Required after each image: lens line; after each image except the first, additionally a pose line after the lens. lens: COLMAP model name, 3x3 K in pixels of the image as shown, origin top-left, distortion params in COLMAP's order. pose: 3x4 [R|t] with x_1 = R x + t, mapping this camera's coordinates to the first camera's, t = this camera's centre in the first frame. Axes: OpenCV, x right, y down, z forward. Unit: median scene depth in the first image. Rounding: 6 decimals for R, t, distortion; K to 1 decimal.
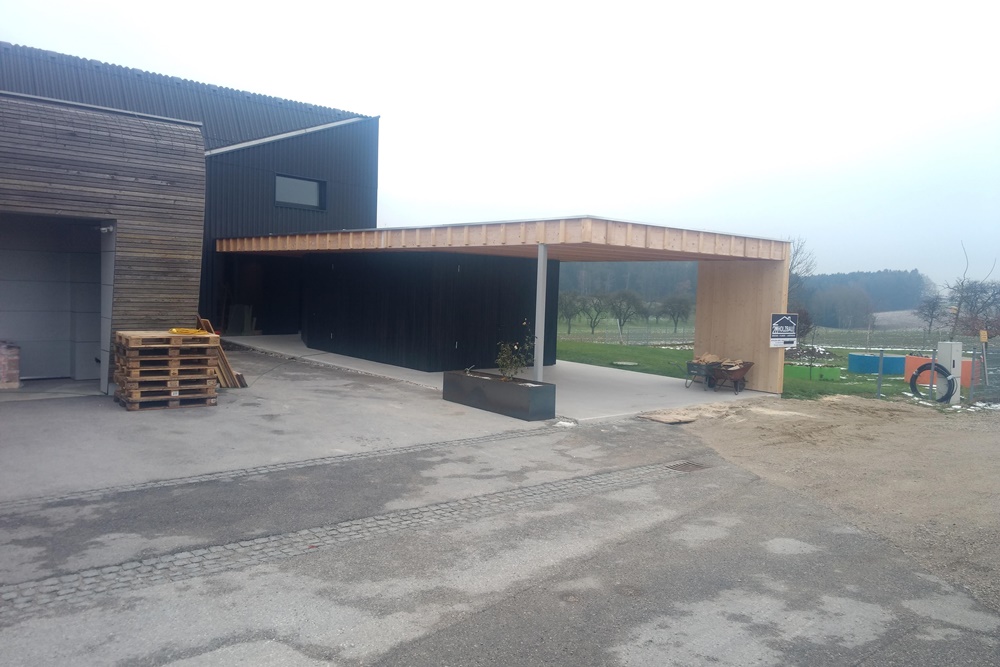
lens RADIAL K [[772.5, 0, 497.4], [0, 772.5, 331.1], [0, 0, 1]] dist [0.033560, 0.006136]
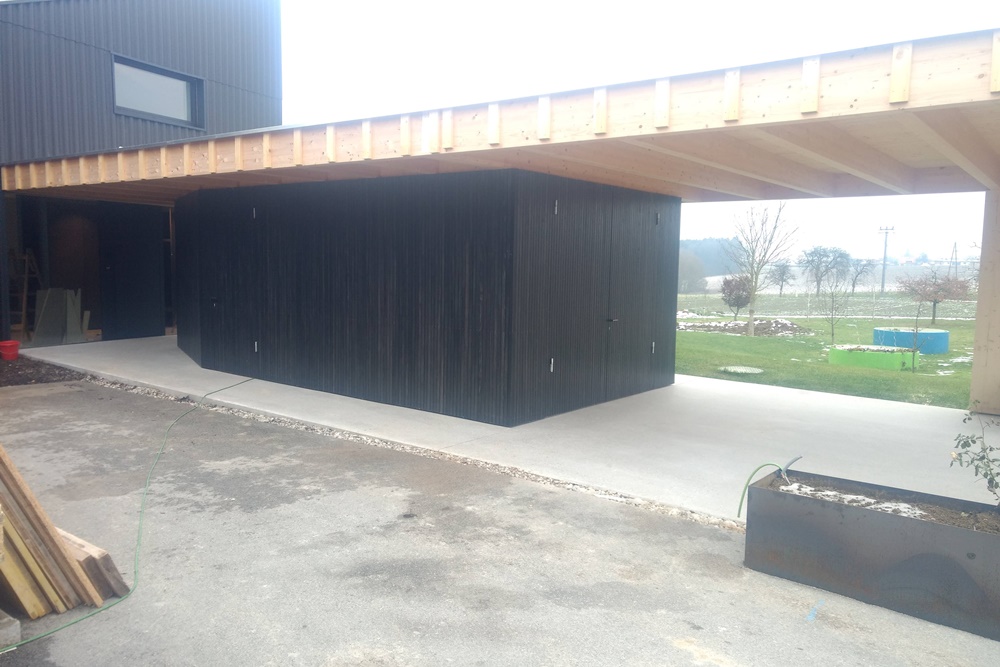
lens RADIAL K [[772.5, 0, 497.4], [0, 772.5, 331.1], [0, 0, 1]] dist [0.033560, 0.006136]
pose [[0.979102, -0.035068, 0.200324, -0.229061], [0.027526, 0.998808, 0.040311, -0.029936], [-0.201499, -0.033955, 0.978900, 0.653001]]
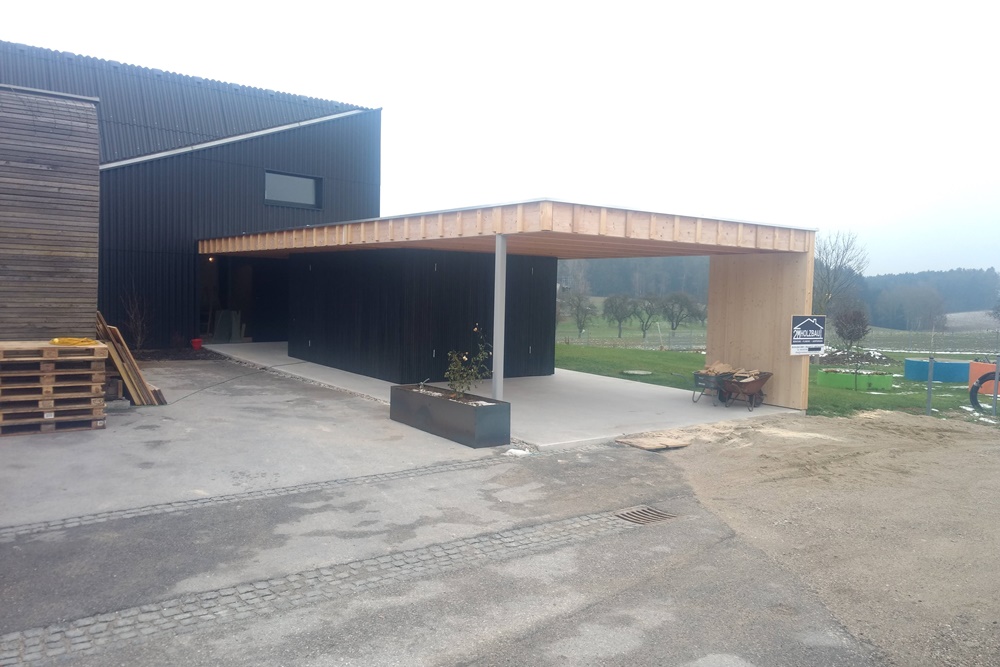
lens RADIAL K [[772.5, 0, 497.4], [0, 772.5, 331.1], [0, 0, 1]] dist [0.033560, 0.006136]
pose [[0.997405, -0.006266, -0.071716, 0.103408], [0.005882, 0.999967, -0.005564, -0.002808], [0.071748, 0.005128, 0.997410, 0.147884]]
